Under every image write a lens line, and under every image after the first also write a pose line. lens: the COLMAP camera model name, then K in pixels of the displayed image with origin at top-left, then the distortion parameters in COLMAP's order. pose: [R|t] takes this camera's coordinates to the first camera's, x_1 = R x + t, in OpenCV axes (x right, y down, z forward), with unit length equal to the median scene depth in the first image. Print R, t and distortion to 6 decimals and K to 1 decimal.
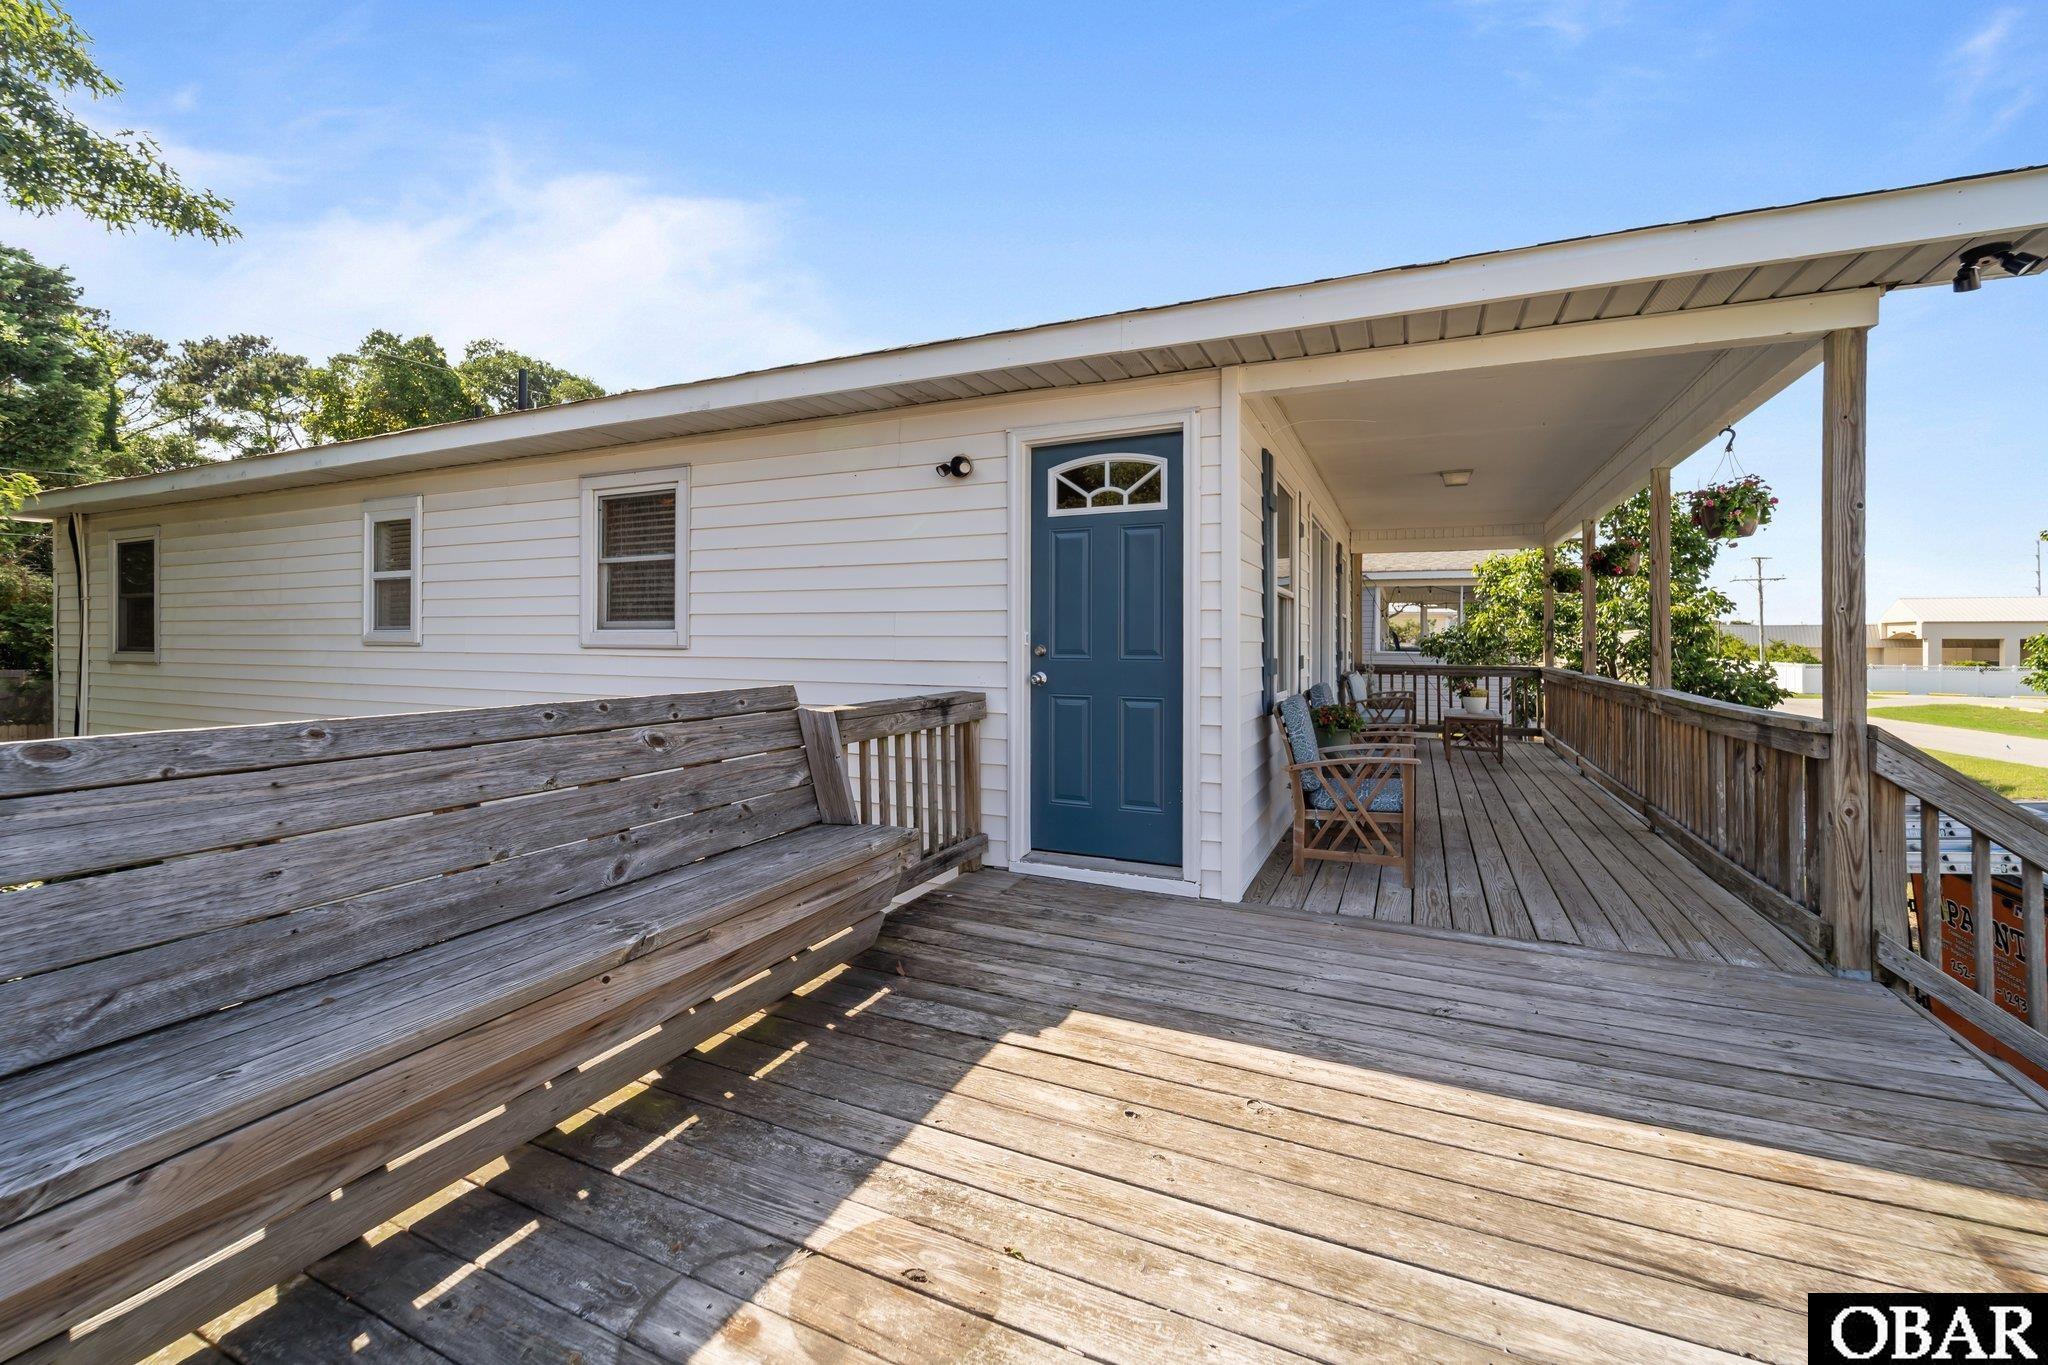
lens RADIAL K [[835.0, 0, 1030.2], [0, 835.0, 619.7], [0, 0, 1]] dist [0.000099, -0.000084]
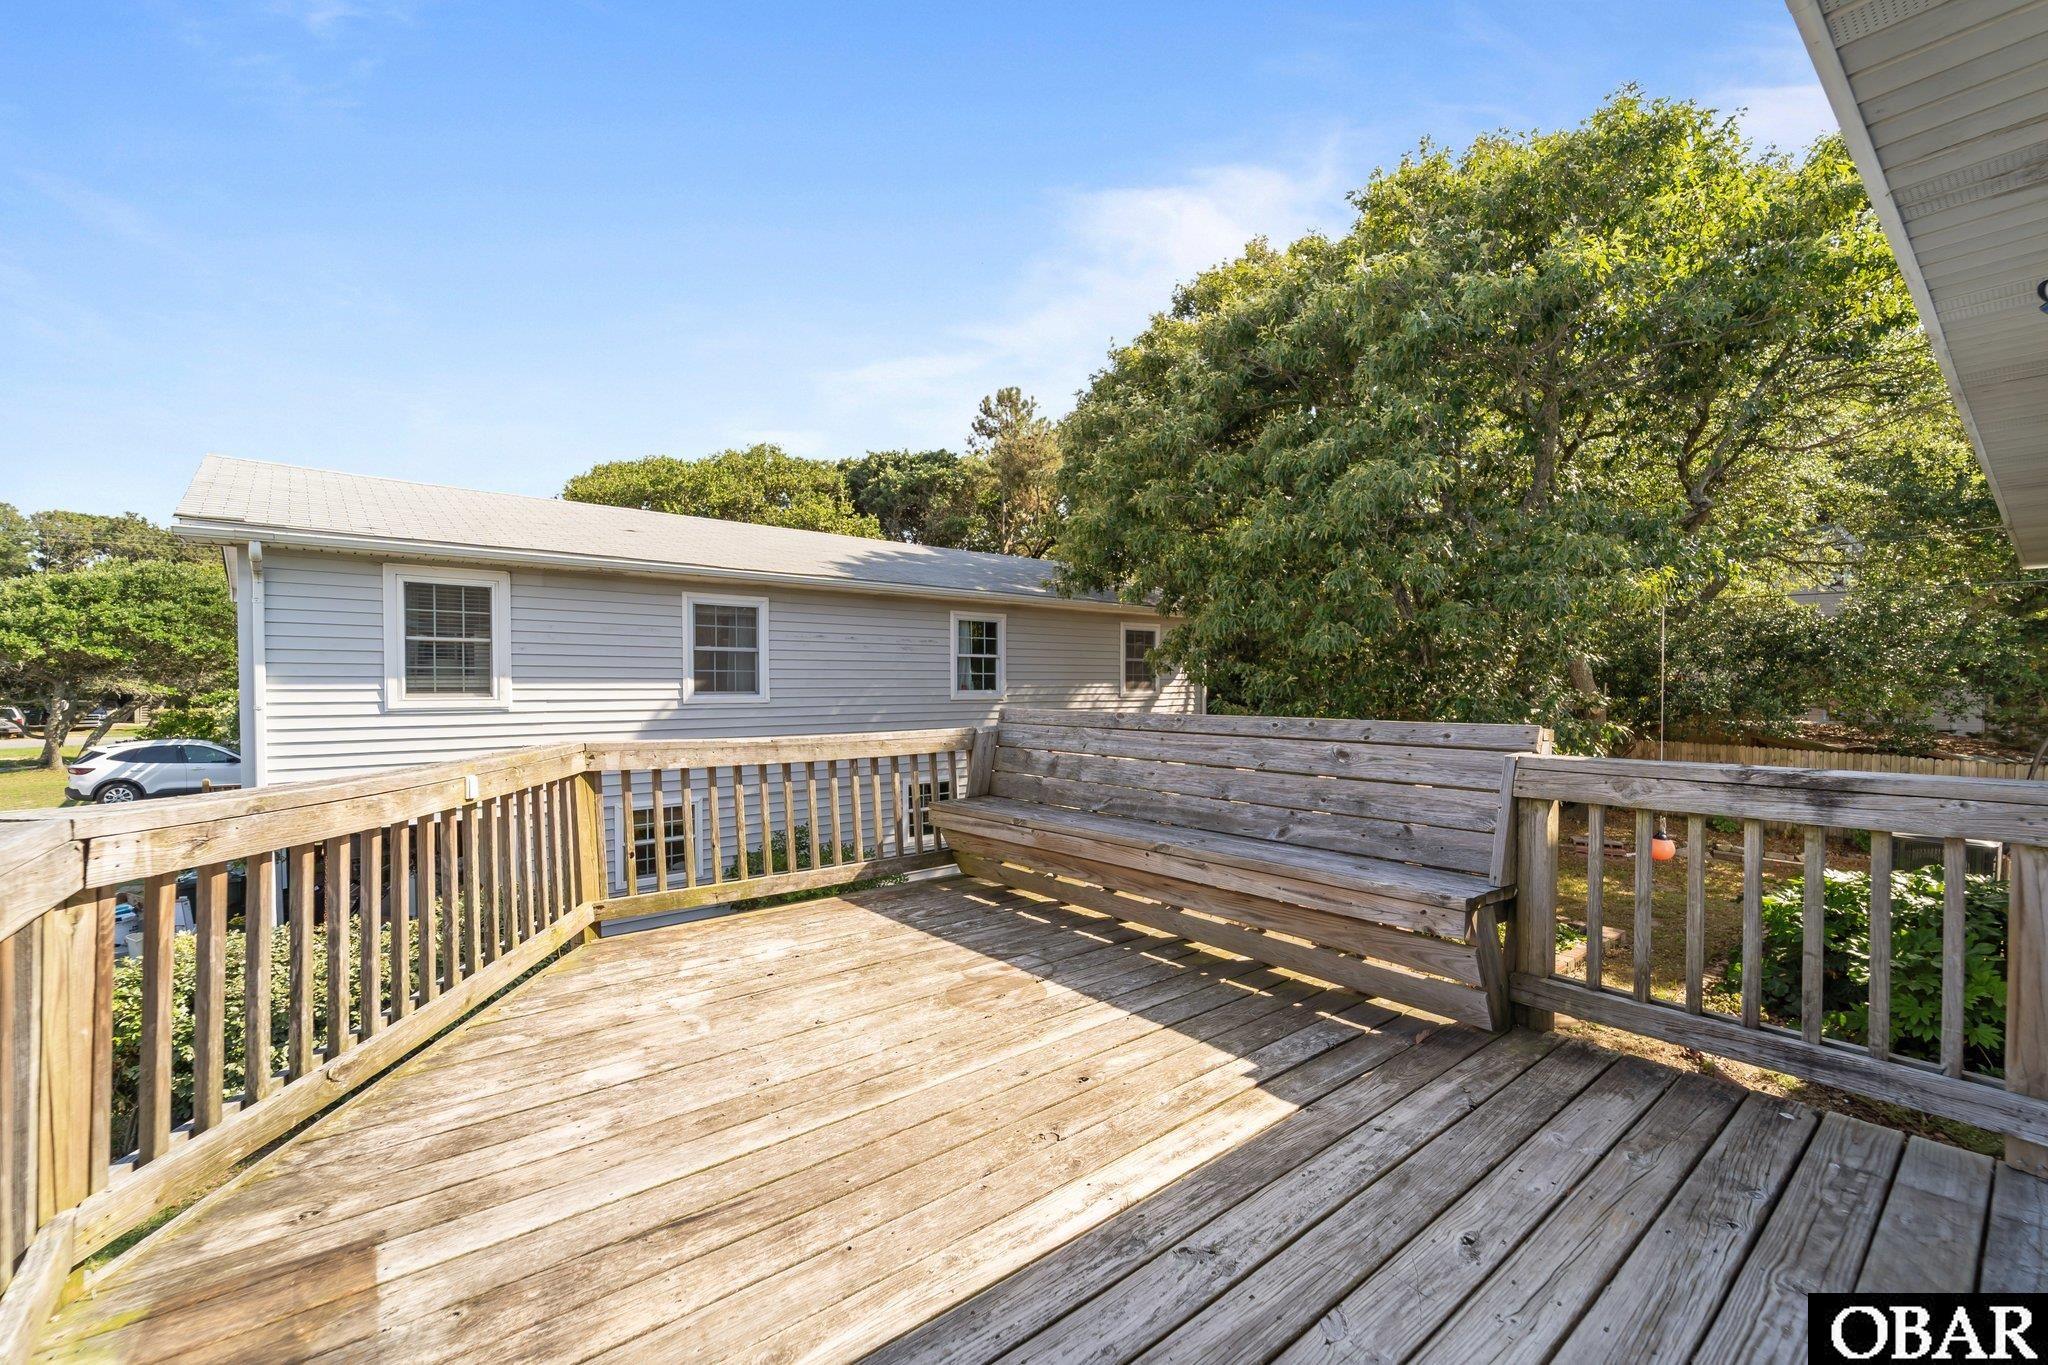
lens RADIAL K [[842.2, 0, 1024.0], [0, 842.2, 682.5], [0, 0, 1]] dist [-0.000974, -0.000263]
pose [[-0.452355, -0.004959, -0.891824, 0.640042], [0.019852, 0.999681, -0.015628, 0.029963], [0.891617, -0.024774, -0.452112, 0.779075]]
